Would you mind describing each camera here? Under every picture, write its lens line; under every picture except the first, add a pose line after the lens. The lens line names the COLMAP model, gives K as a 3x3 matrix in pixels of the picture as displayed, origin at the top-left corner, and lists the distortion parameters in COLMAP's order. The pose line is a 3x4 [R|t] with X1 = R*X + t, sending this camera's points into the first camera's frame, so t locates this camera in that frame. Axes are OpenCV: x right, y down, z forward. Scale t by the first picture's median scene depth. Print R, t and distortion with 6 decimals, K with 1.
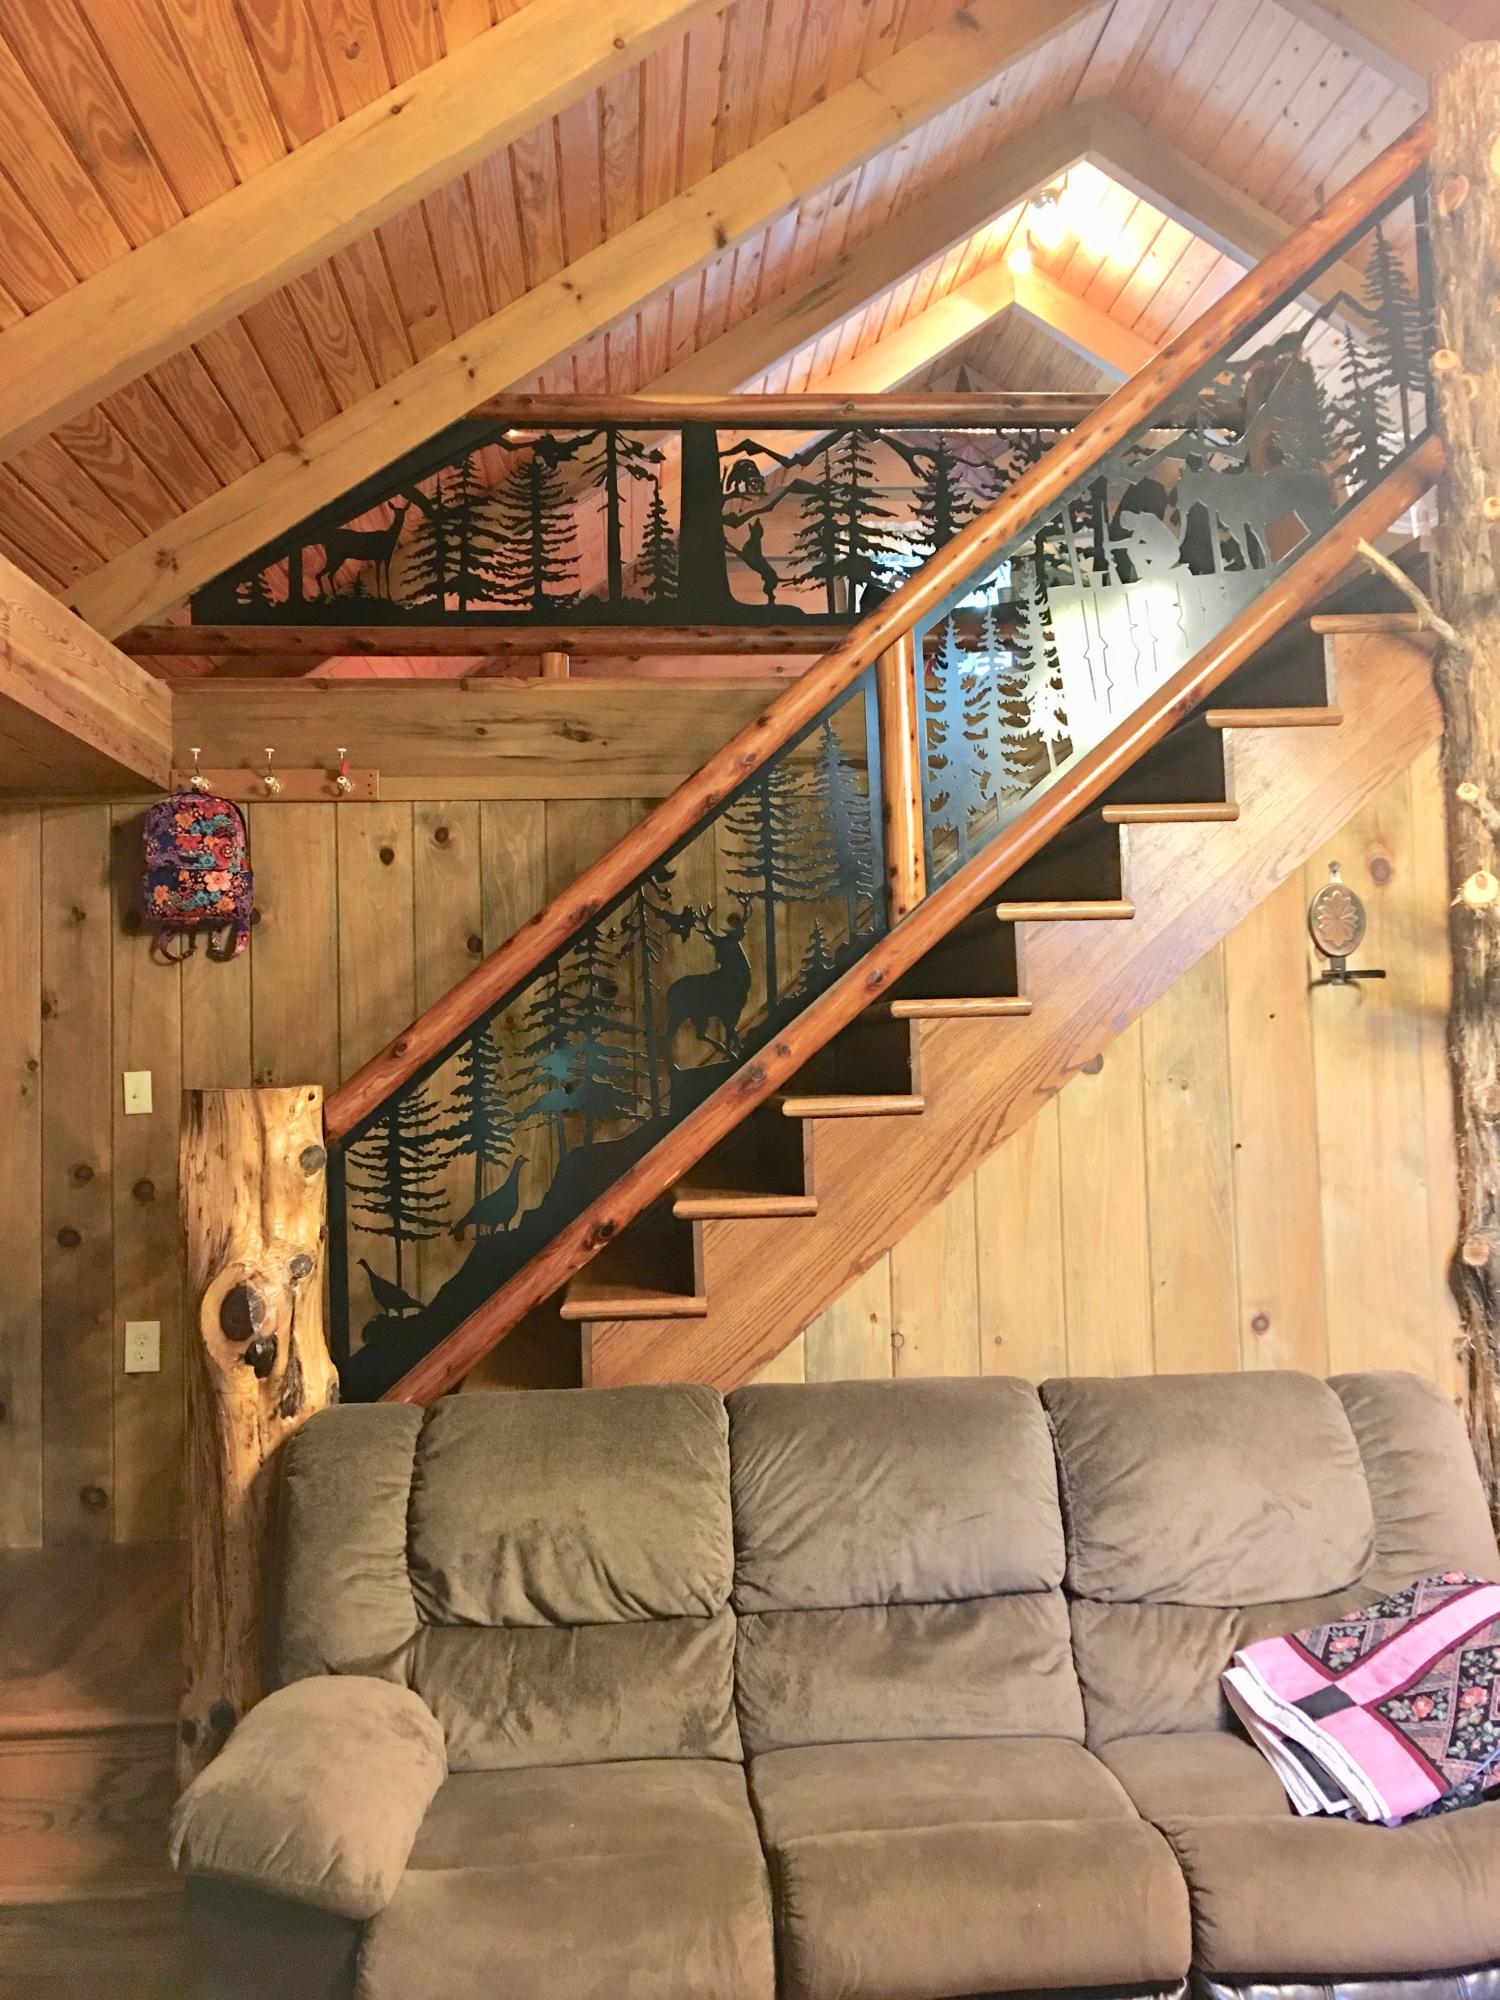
lens RADIAL K [[1672.1, 0, 752.1], [0, 1672.1, 969.7], [0, 0, 1]] dist [0.082100, -0.123939]
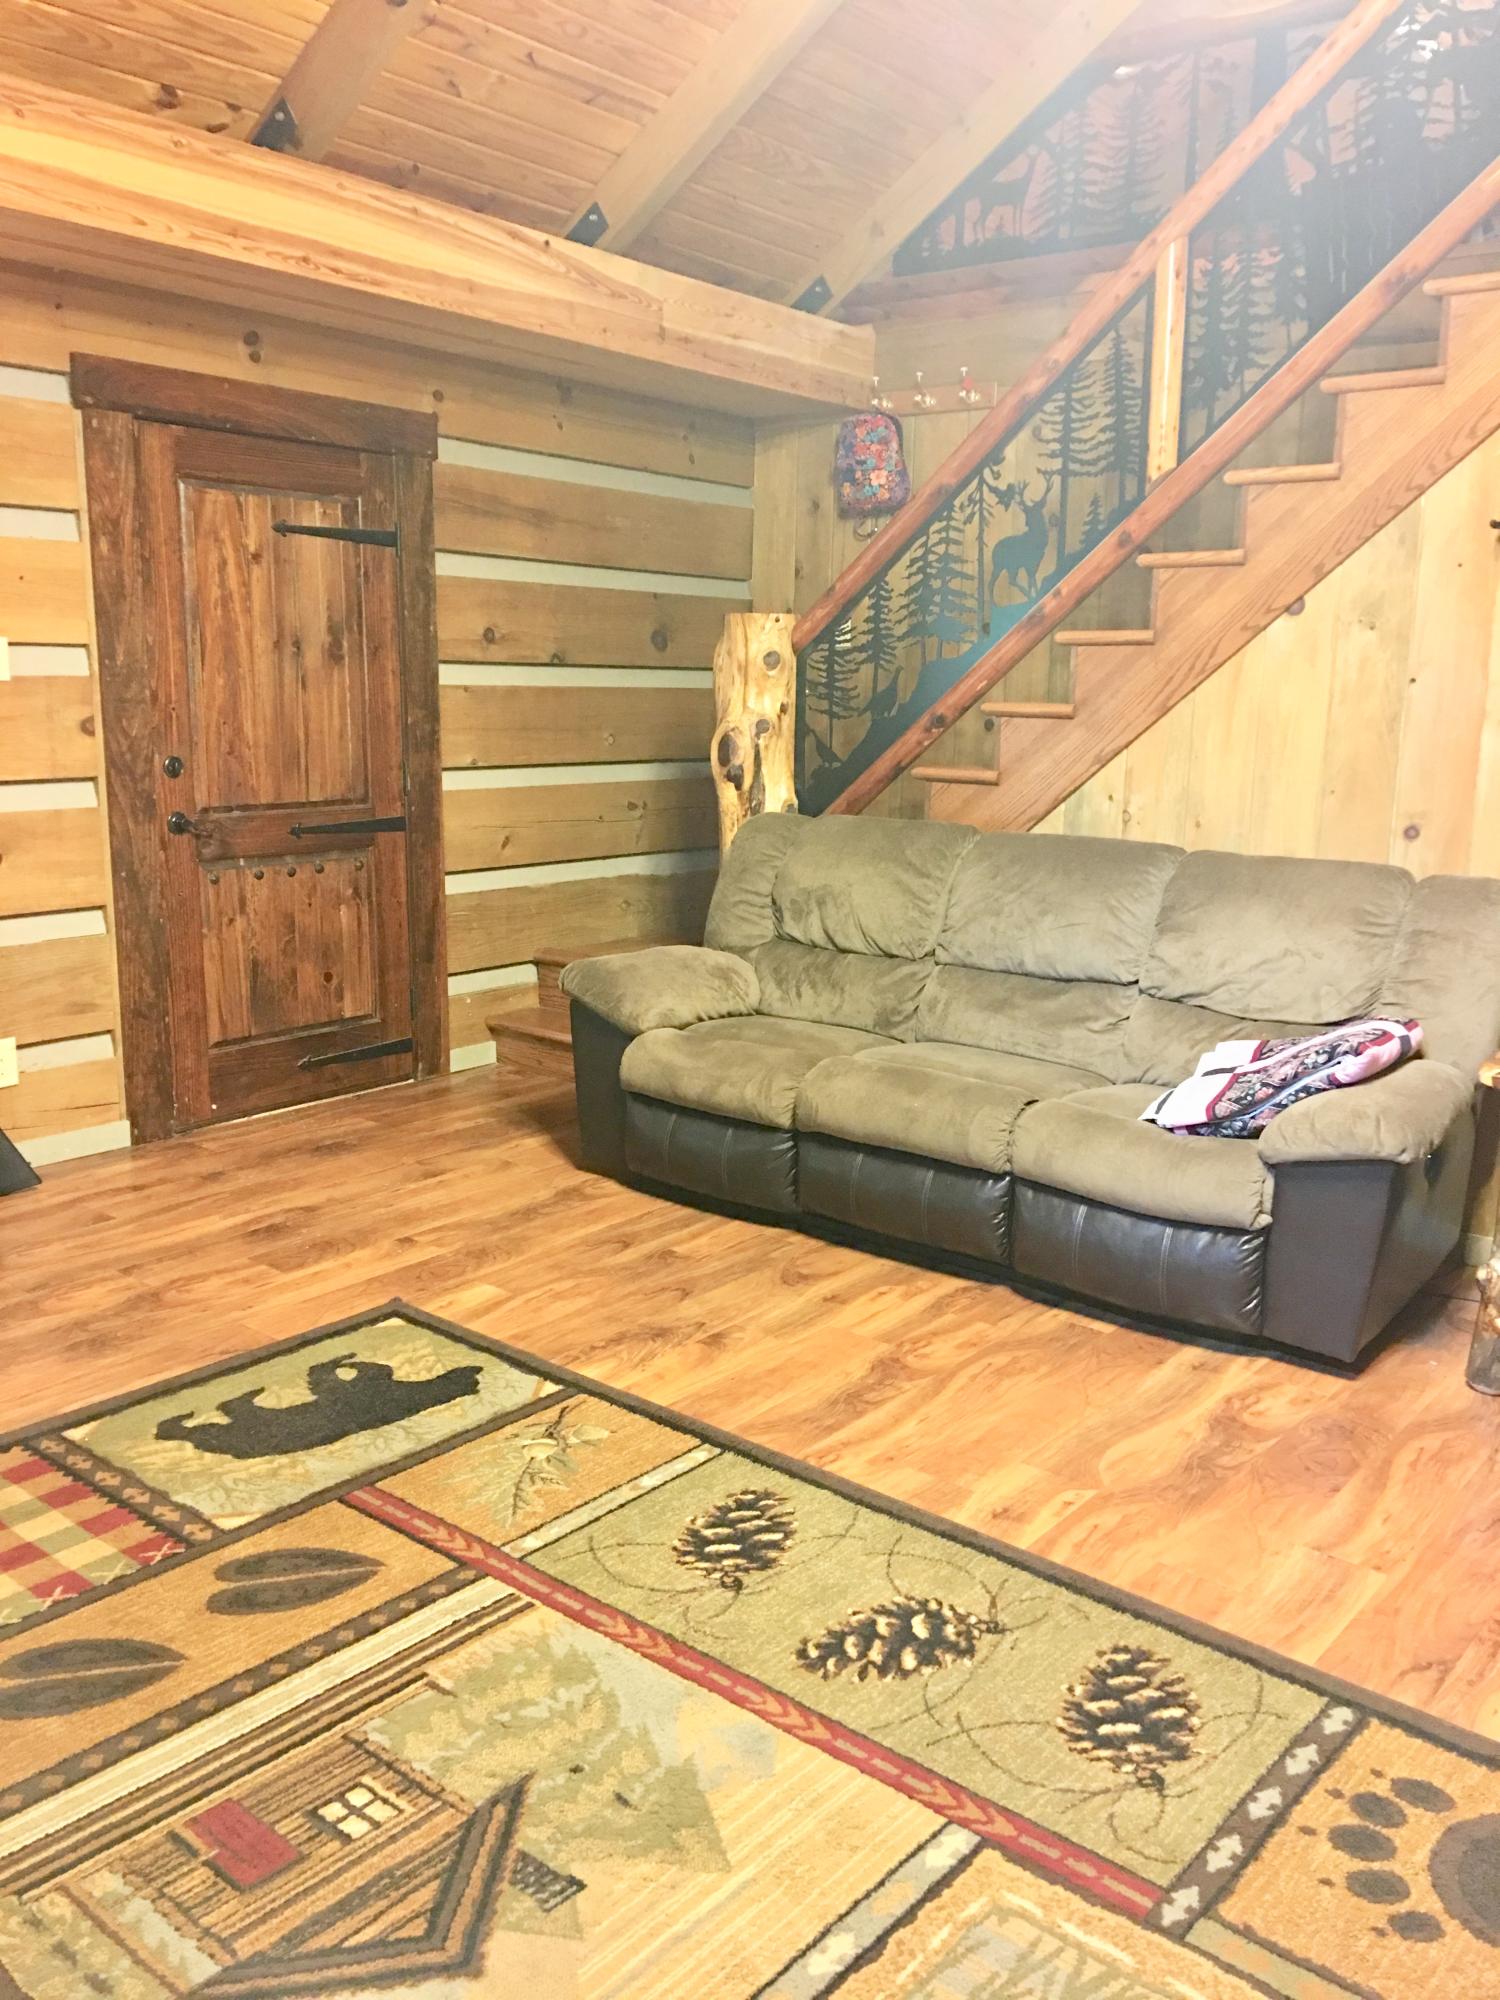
lens RADIAL K [[1672.1, 0, 752.1], [0, 1672.1, 969.7], [0, 0, 1]] dist [0.082100, -0.123939]
pose [[0.732088, 0.156927, -0.662889, 0.774681], [-0.001564, 0.973489, 0.228728, 0.033736], [0.681208, -0.166413, 0.712925, -0.178499]]
